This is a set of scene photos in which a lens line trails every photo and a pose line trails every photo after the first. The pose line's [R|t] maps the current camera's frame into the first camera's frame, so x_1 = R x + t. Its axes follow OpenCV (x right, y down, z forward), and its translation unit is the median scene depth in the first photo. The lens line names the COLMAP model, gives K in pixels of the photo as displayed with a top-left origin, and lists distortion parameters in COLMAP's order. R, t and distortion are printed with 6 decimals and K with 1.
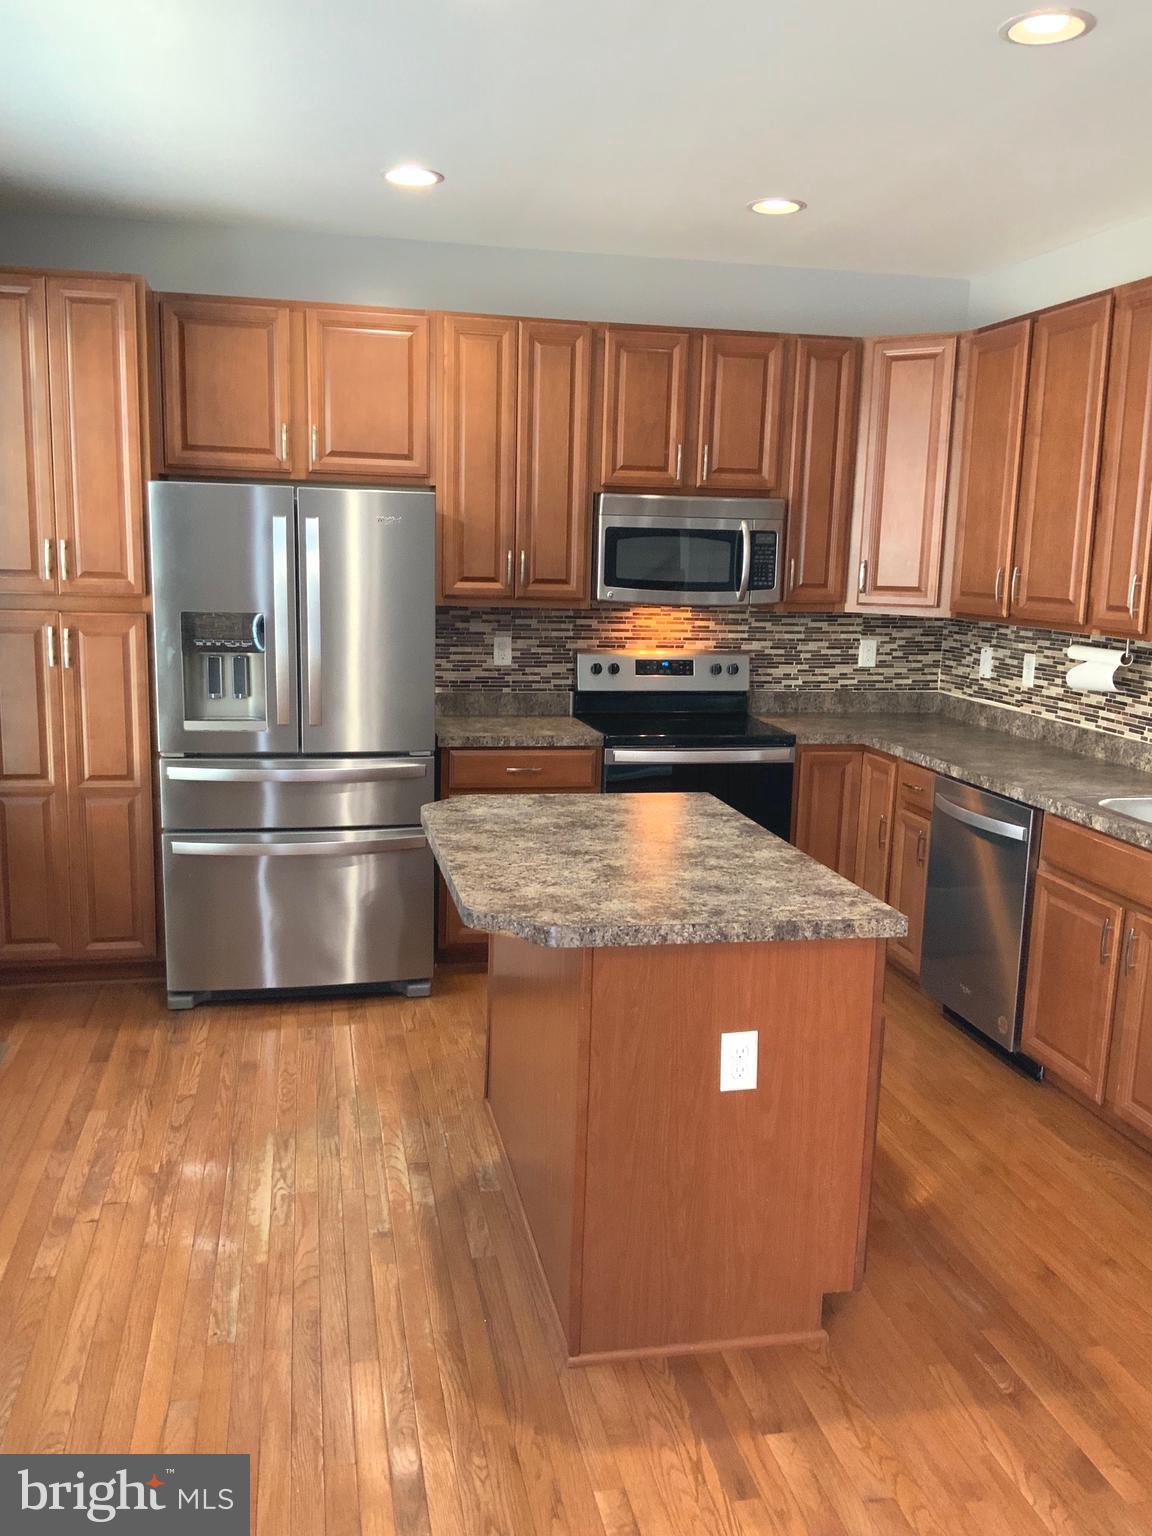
lens RADIAL K [[1262.4, 0, 568.8], [0, 1262.4, 770.8], [0, 0, 1]] dist [0.105519, -0.214828]
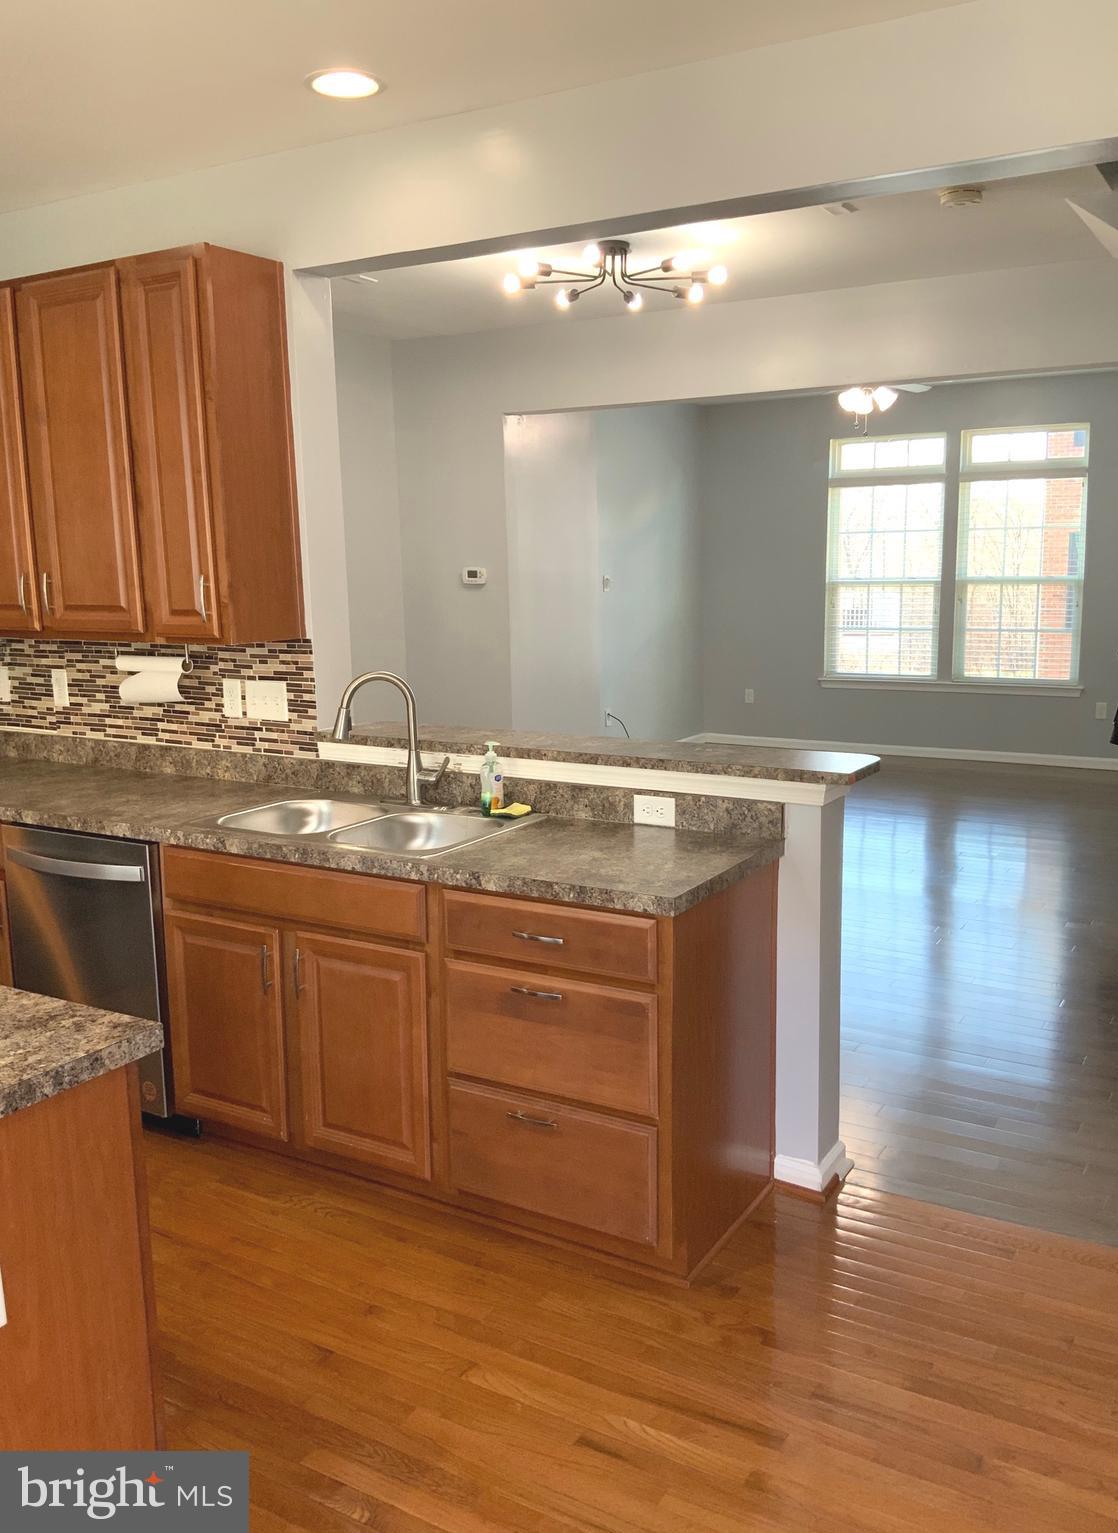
lens RADIAL K [[1256.3, 0, 575.4], [0, 1256.3, 767.4], [0, 0, 1]] dist [0.113876, -0.243083]
pose [[0.665574, -0.159451, 0.729100, -0.064246], [0.161885, 0.984497, 0.067525, -0.030392], [-0.728563, 0.073088, 0.681068, 0.163969]]
